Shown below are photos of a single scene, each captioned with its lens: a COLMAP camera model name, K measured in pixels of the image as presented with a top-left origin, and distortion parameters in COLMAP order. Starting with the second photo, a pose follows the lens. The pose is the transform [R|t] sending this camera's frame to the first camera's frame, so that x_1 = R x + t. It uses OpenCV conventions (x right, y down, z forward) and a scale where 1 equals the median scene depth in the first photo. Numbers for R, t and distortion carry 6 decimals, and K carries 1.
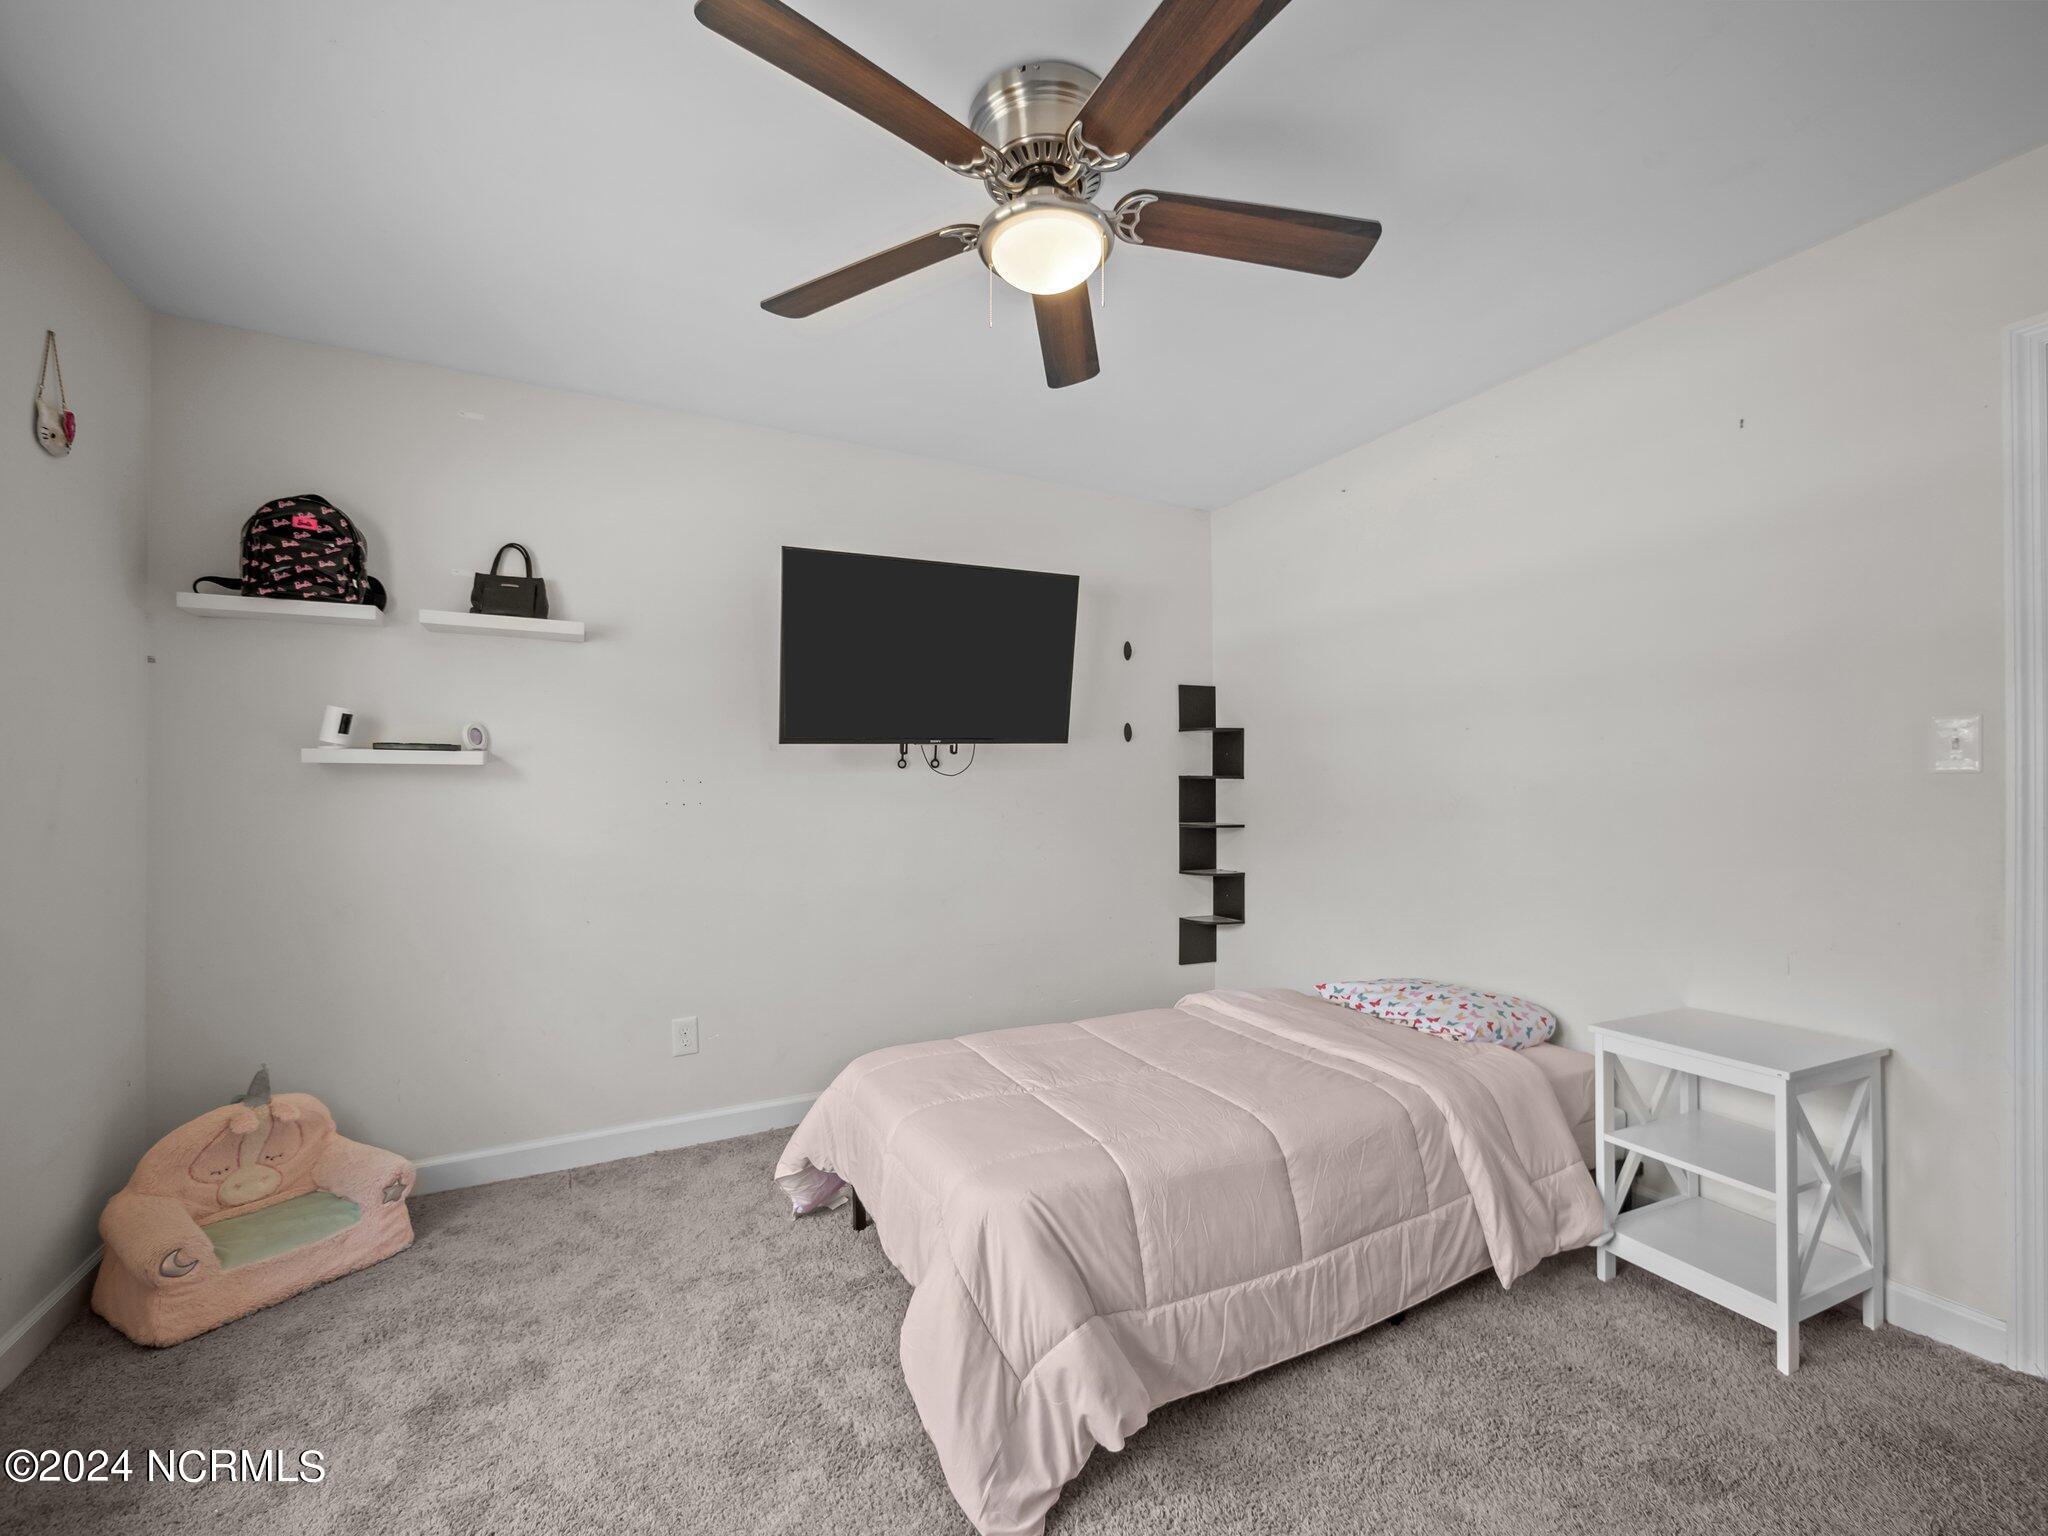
lens RADIAL K [[867.9, 0, 1020.7], [0, 867.9, 807.5], [0, 0, 1]] dist [0.001122, 0.000143]
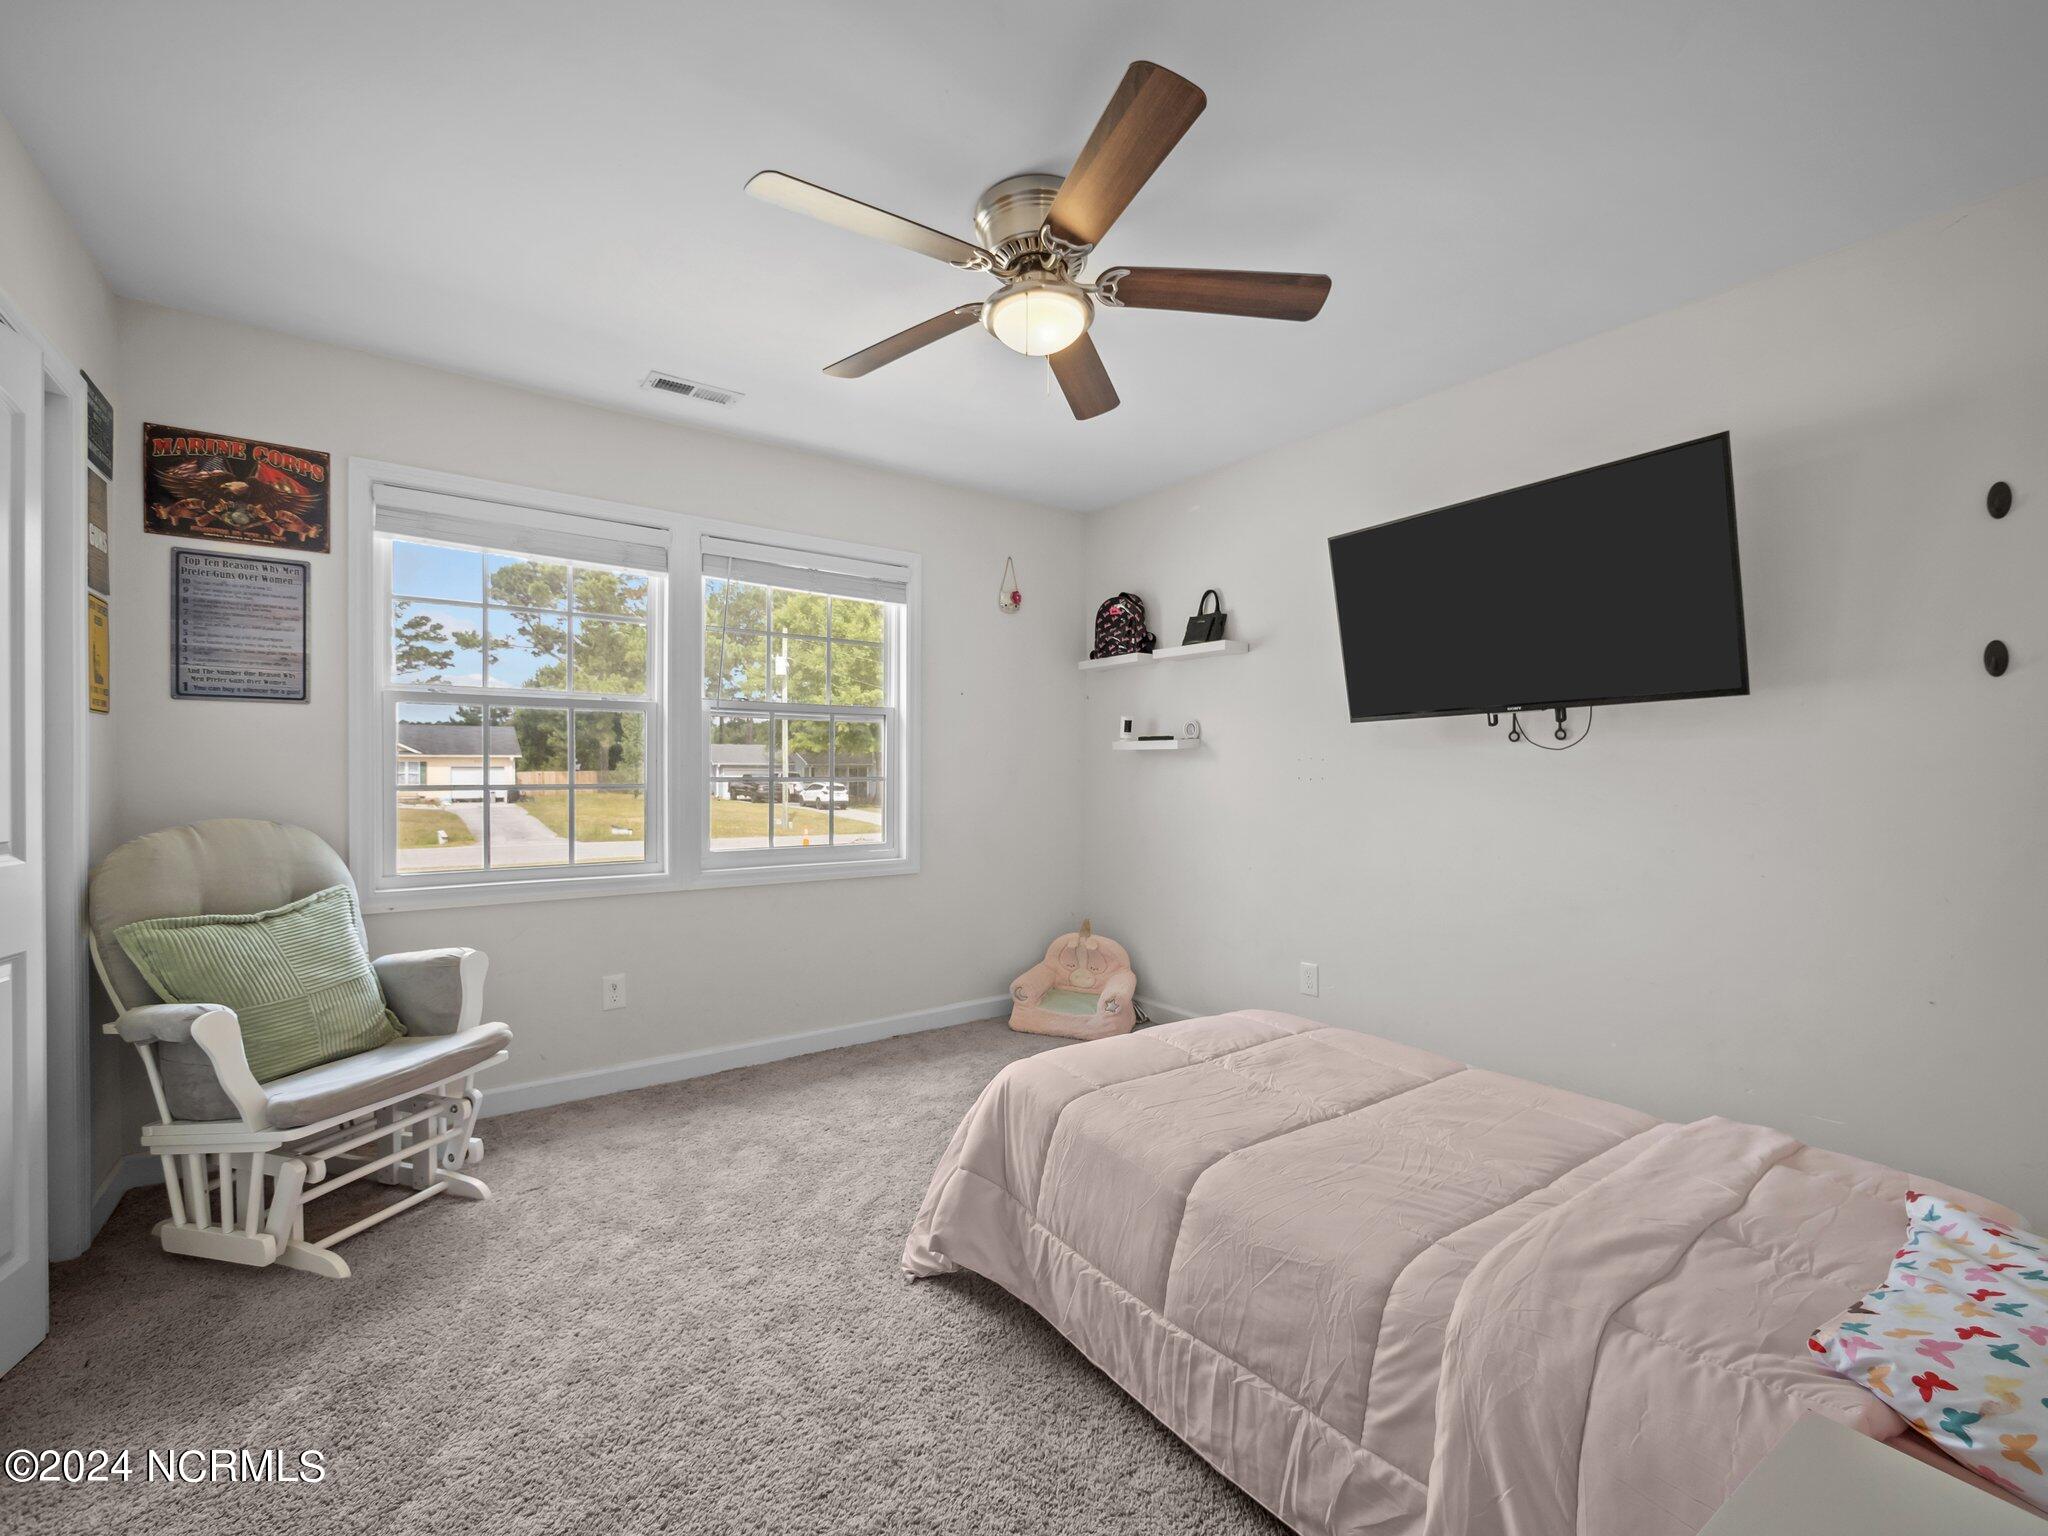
lens RADIAL K [[867.9, 0, 1020.7], [0, 867.9, 807.5], [0, 0, 1]] dist [0.001122, 0.000143]
pose [[0.148259, 0.047064, -0.987828, 0.812630], [-0.022198, 0.998774, 0.044254, -0.008911], [0.988699, 0.015367, 0.149121, 0.523253]]
